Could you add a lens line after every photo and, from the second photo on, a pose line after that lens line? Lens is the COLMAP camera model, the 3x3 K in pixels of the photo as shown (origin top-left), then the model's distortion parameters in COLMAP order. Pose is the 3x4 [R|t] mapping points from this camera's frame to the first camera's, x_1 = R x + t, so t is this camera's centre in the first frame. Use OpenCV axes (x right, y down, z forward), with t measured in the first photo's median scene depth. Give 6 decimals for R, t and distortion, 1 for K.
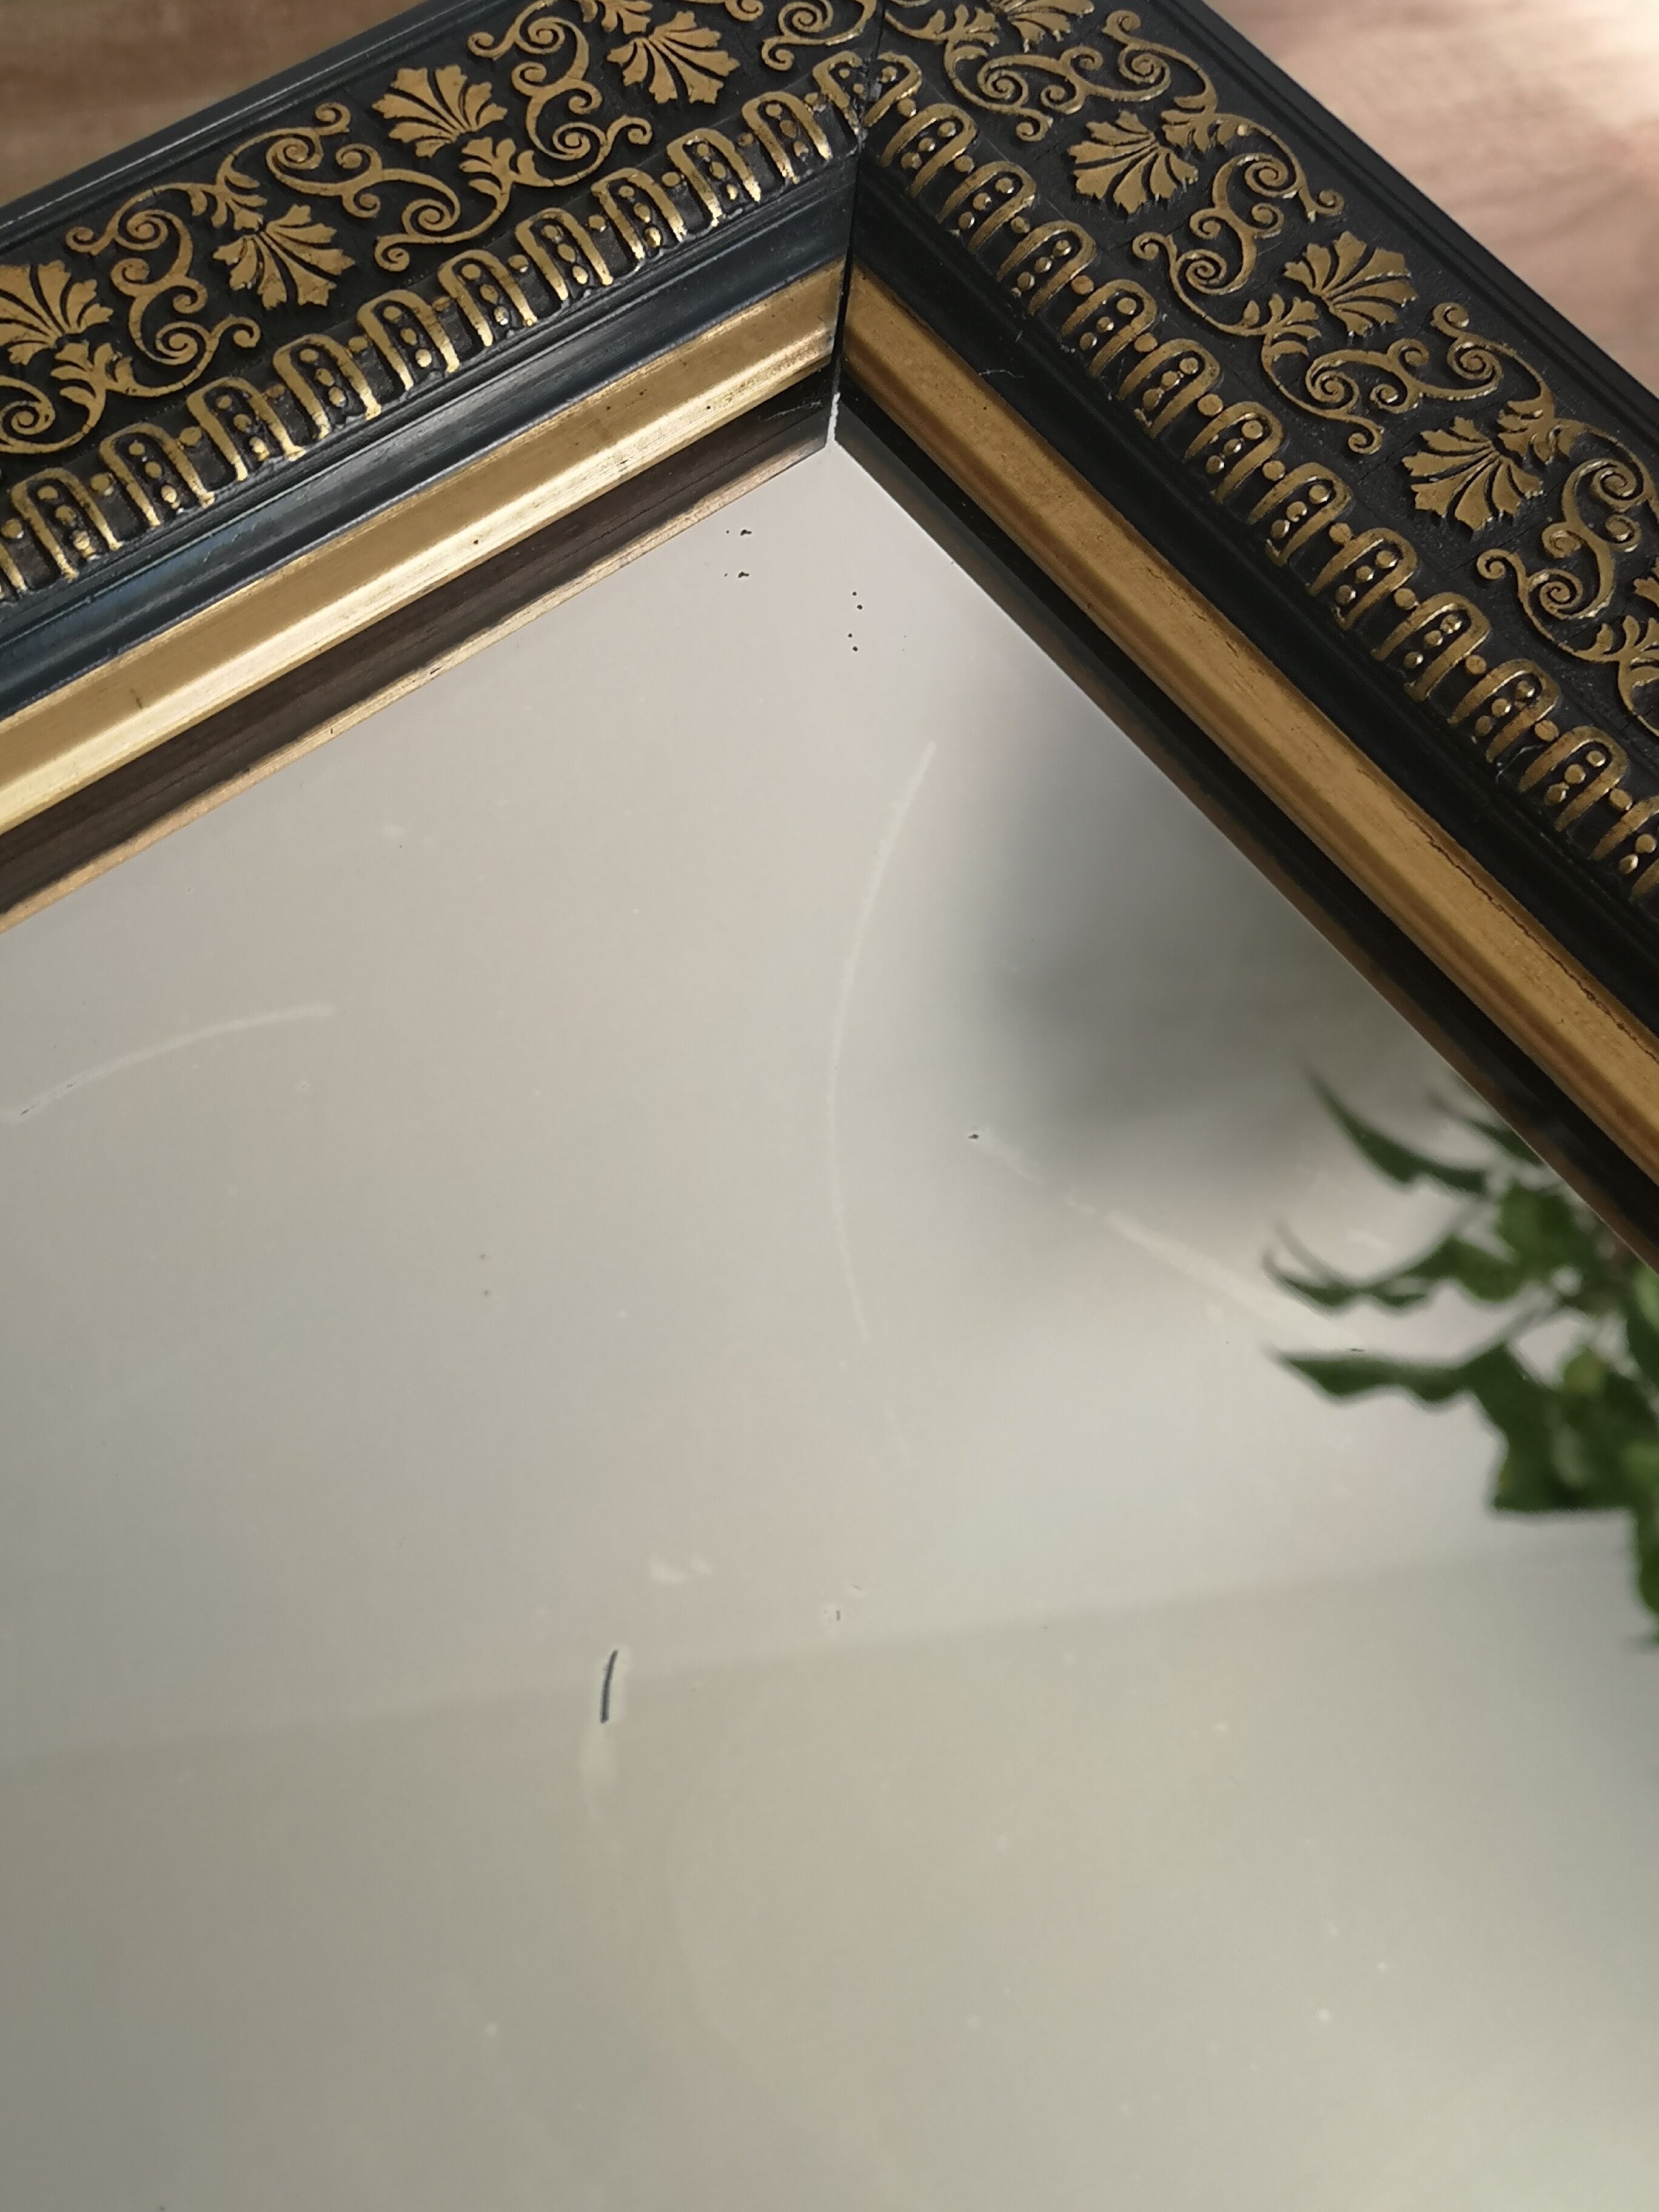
lens RADIAL K [[2957.2, 0, 821.8], [0, 2957.2, 1094.1], [0, 0, 1]] dist [0.011922, 0.000000]
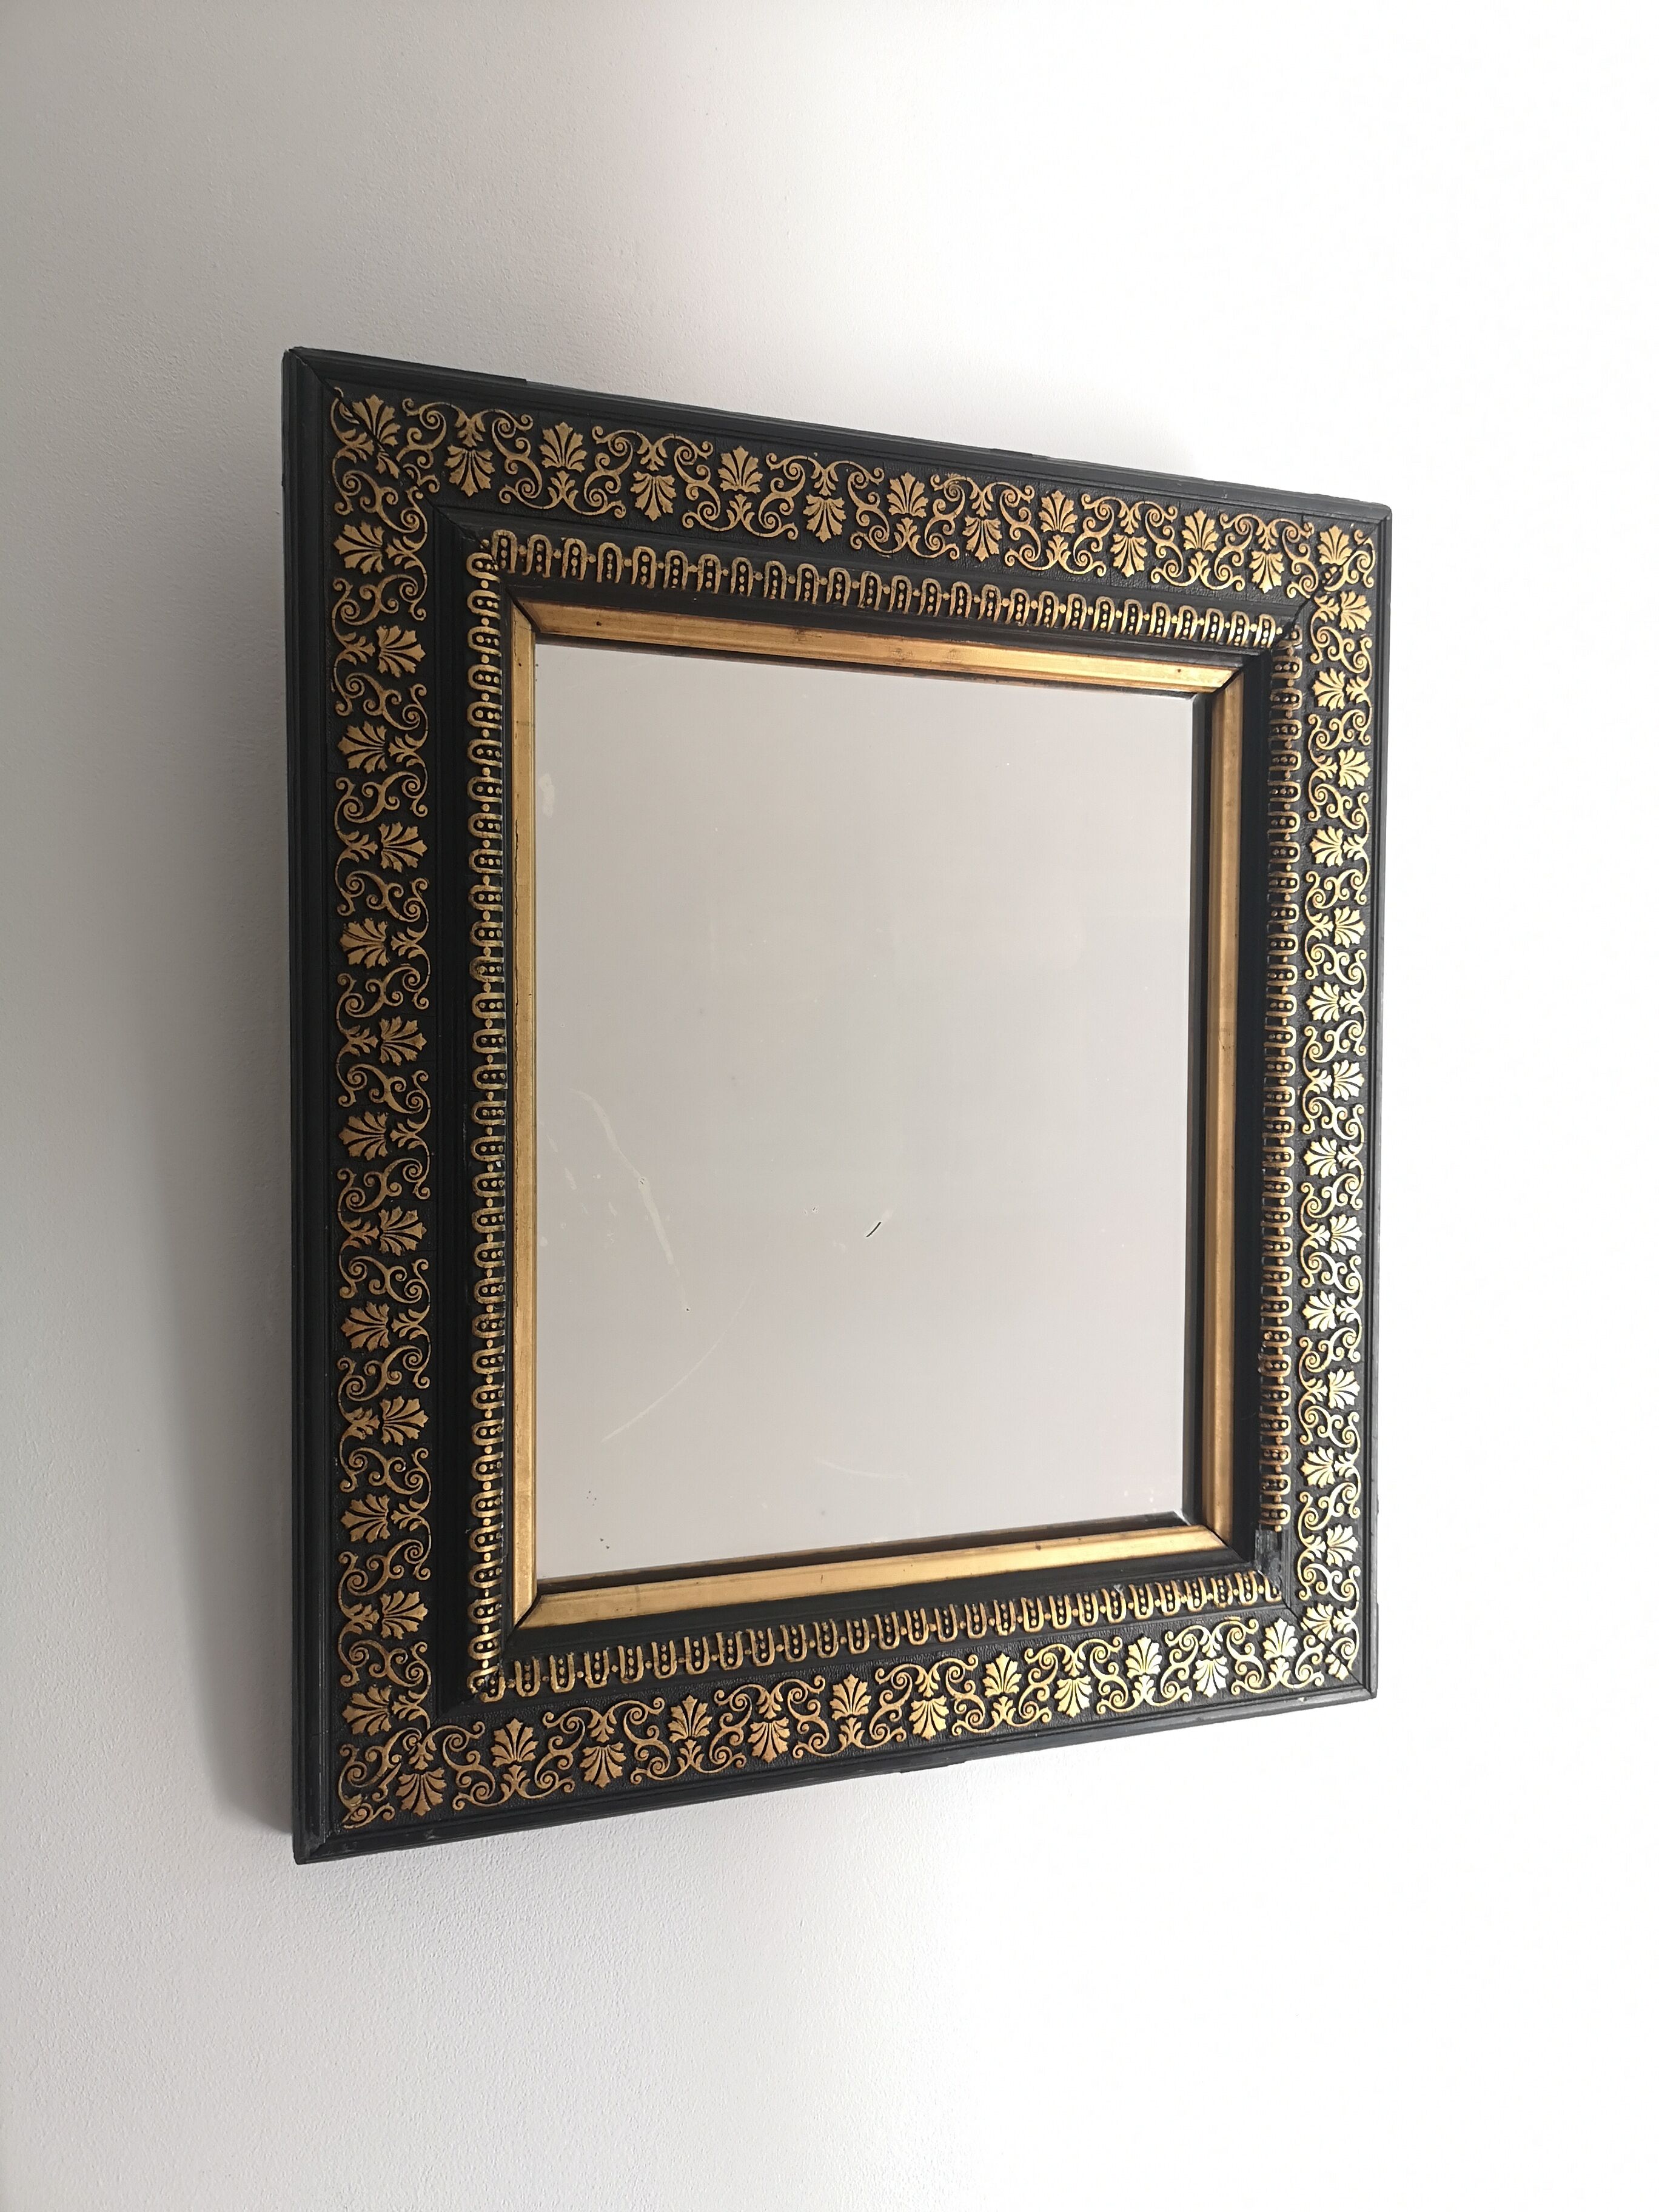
lens RADIAL K [[1734.1, 0, 822.3], [0, 1734.1, 1119.2], [0, 0, 1]] dist [0.019929, -0.060889]
pose [[-0.705831, -0.610678, -0.358992, 0.653162], [0.331129, -0.732434, 0.594889, -0.785467], [-0.626224, 0.301018, 0.719188, -0.417578]]
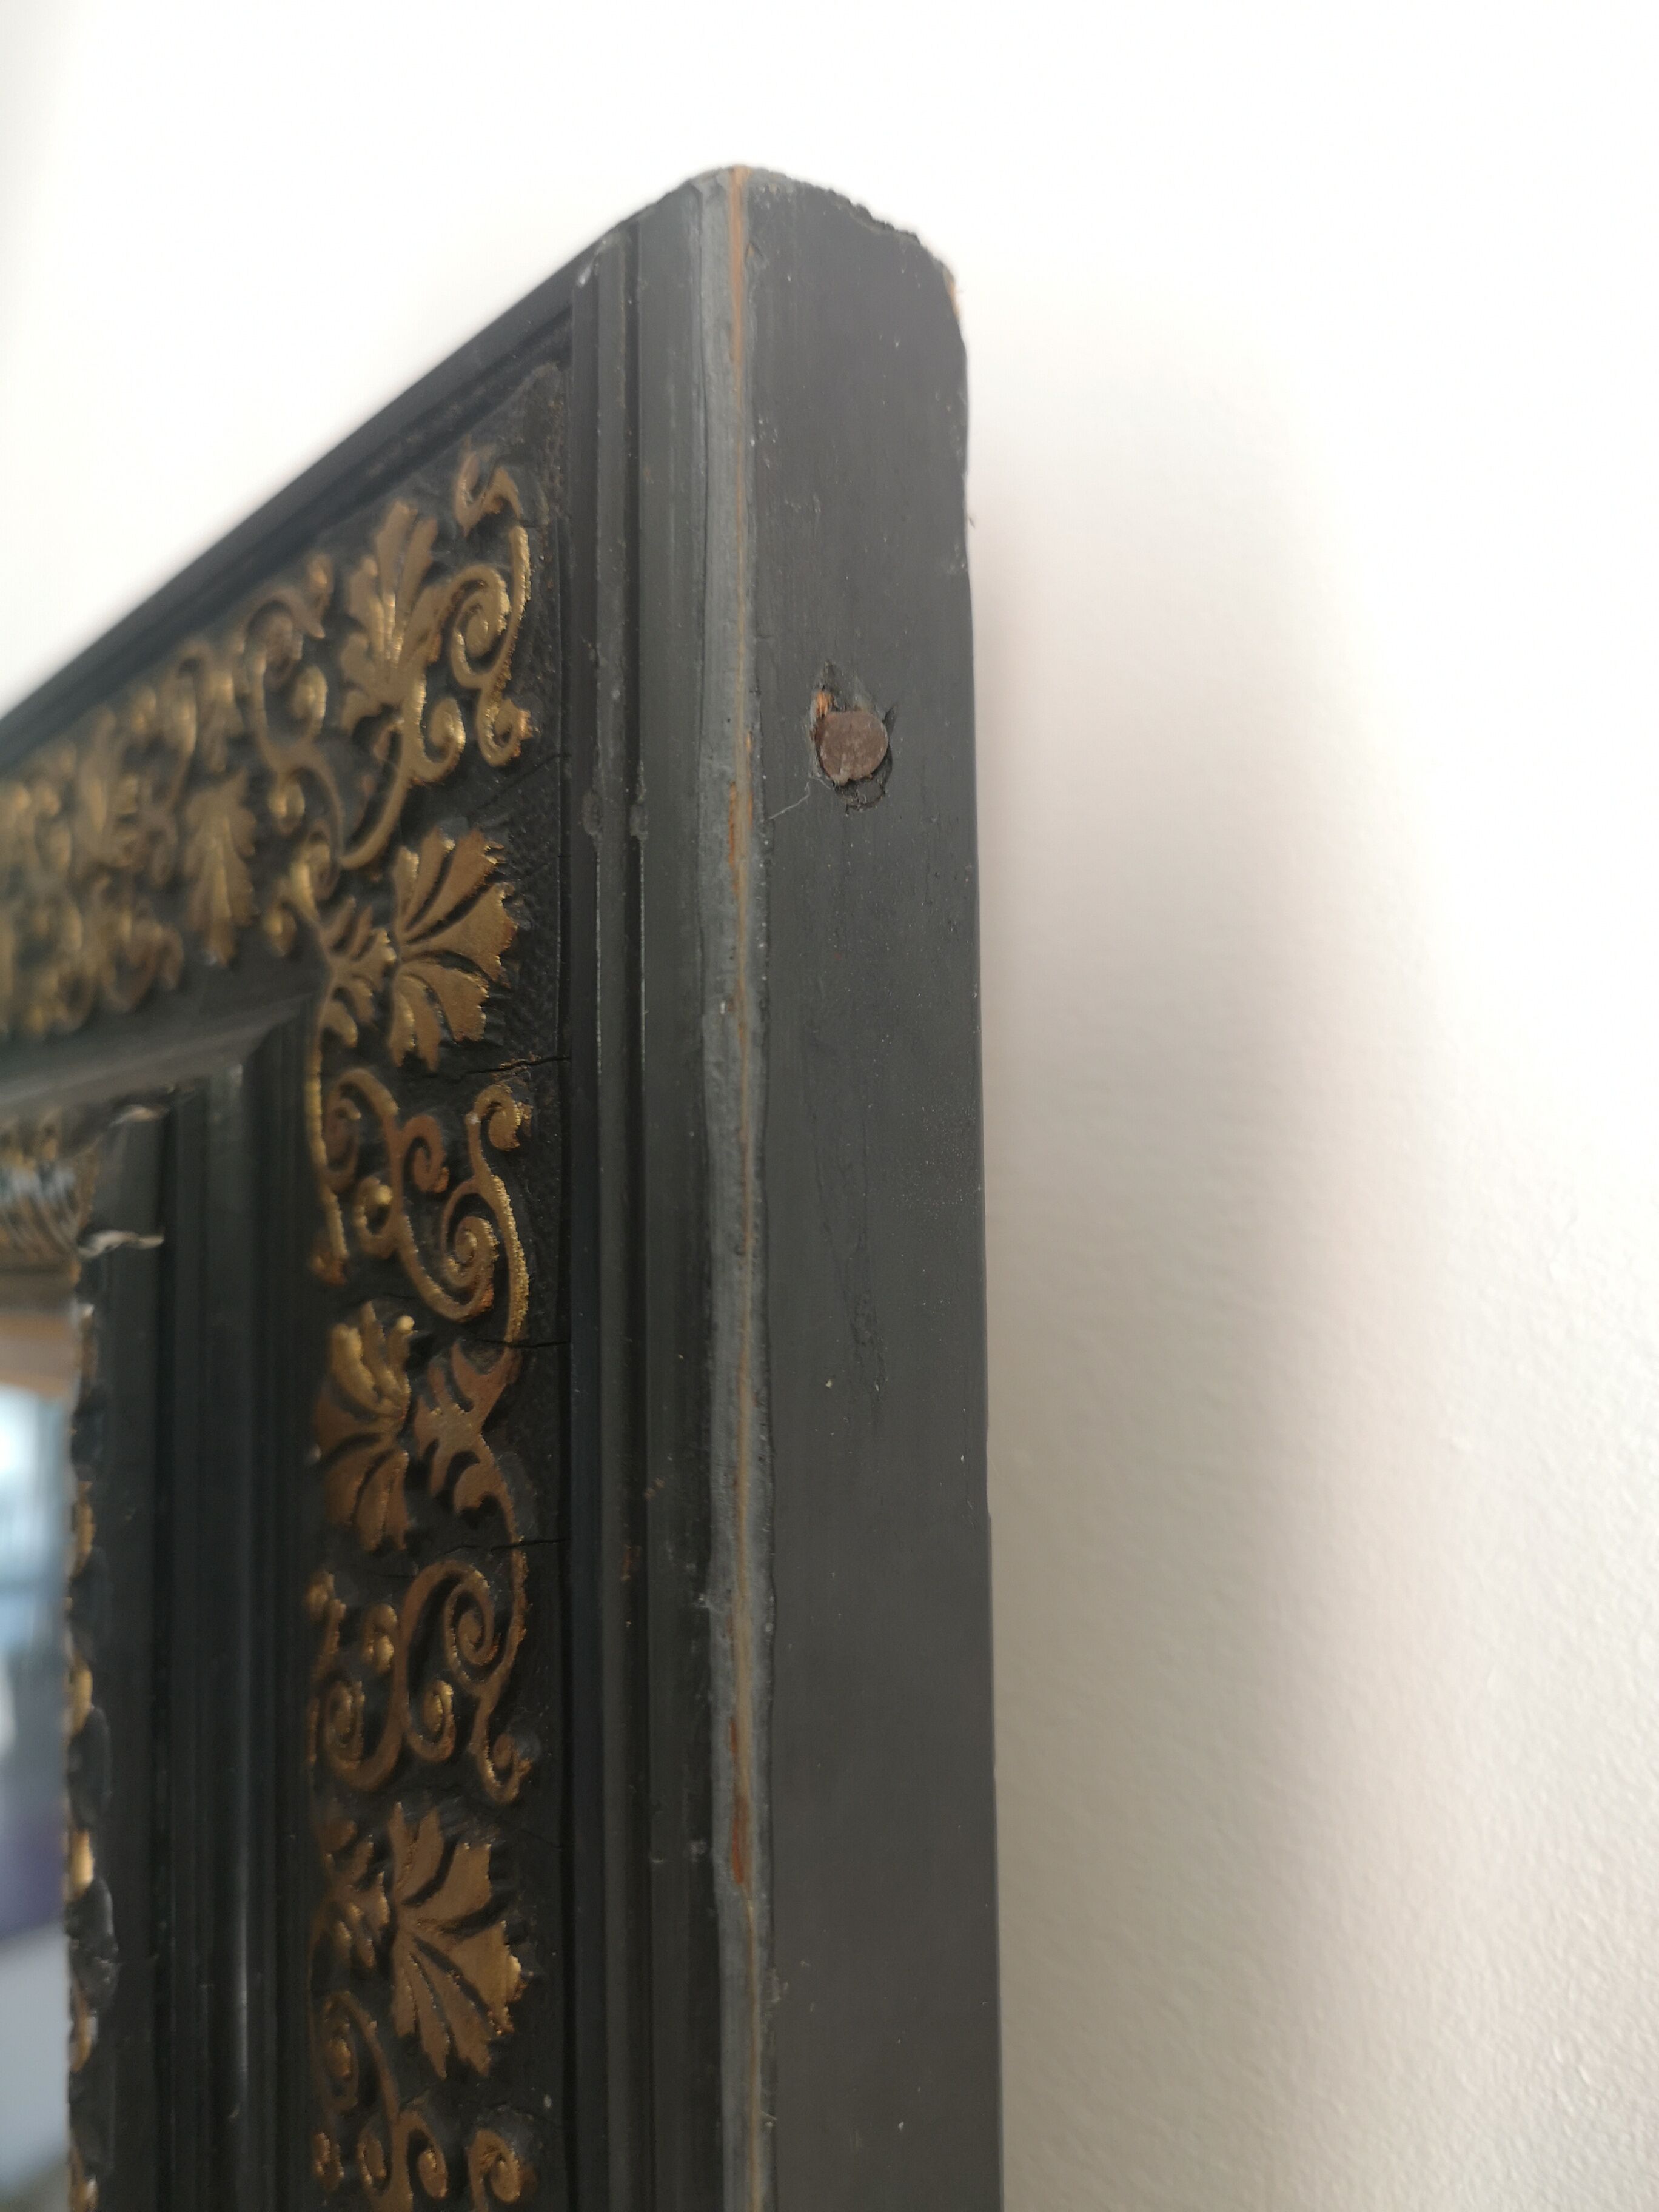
lens RADIAL K [[1734.1, 0, 844.2], [0, 1734.1, 1107.3], [0, 0, 1]] dist [0.019929, -0.060889]
pose [[-0.567311, -0.570646, 0.593735, -0.285980], [0.697861, -0.715918, -0.021274, 0.883508], [0.437205, 0.402275, 0.804379, 0.178853]]
